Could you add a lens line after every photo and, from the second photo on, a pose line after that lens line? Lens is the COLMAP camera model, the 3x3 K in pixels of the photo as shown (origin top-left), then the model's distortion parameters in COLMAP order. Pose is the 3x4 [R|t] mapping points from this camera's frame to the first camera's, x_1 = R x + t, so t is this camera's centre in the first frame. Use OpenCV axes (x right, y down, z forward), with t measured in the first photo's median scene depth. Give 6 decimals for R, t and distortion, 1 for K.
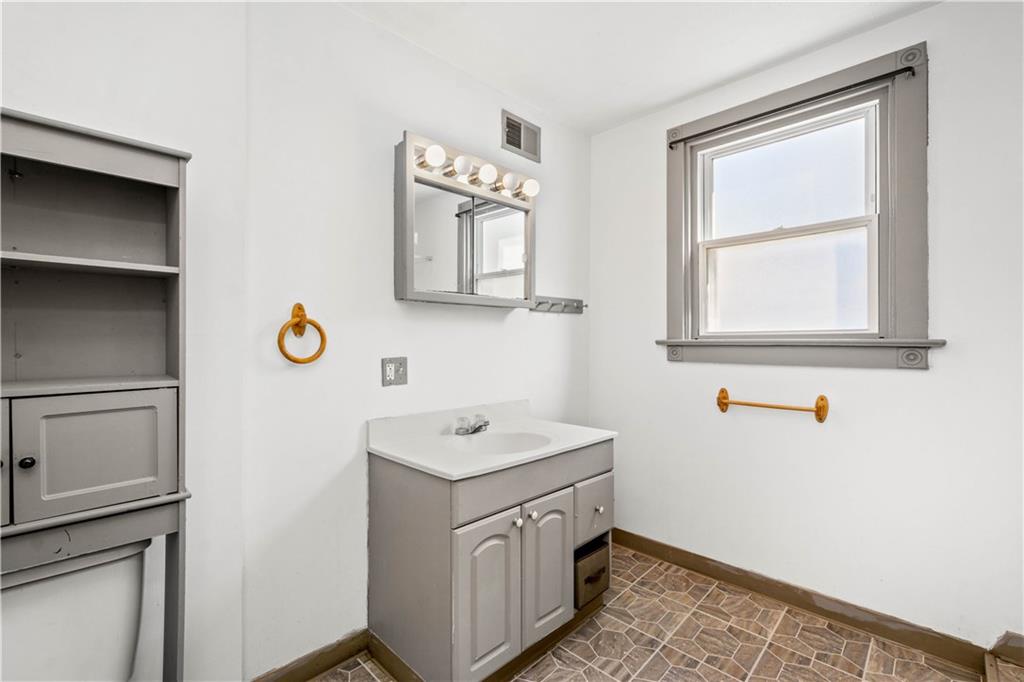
lens RADIAL K [[455.2, 0, 511.0], [0, 455.2, 339.2], [0, 0, 1]] dist [0.002118, -0.000656]
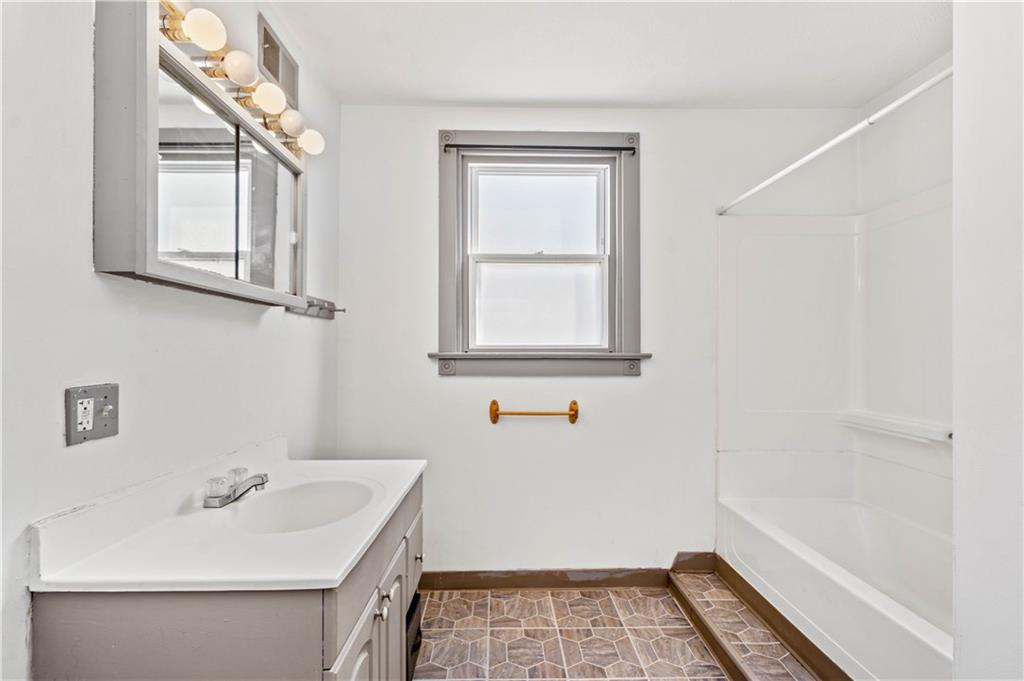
lens RADIAL K [[455.2, 0, 514.9], [0, 455.2, 350.4], [0, 0, 1]] dist [0.002118, -0.000656]
pose [[0.694805, 0.008122, 0.719153, -0.268936], [-0.005858, 0.999967, -0.005634, 0.001294], [-0.719175, -0.000298, 0.694829, 0.284887]]
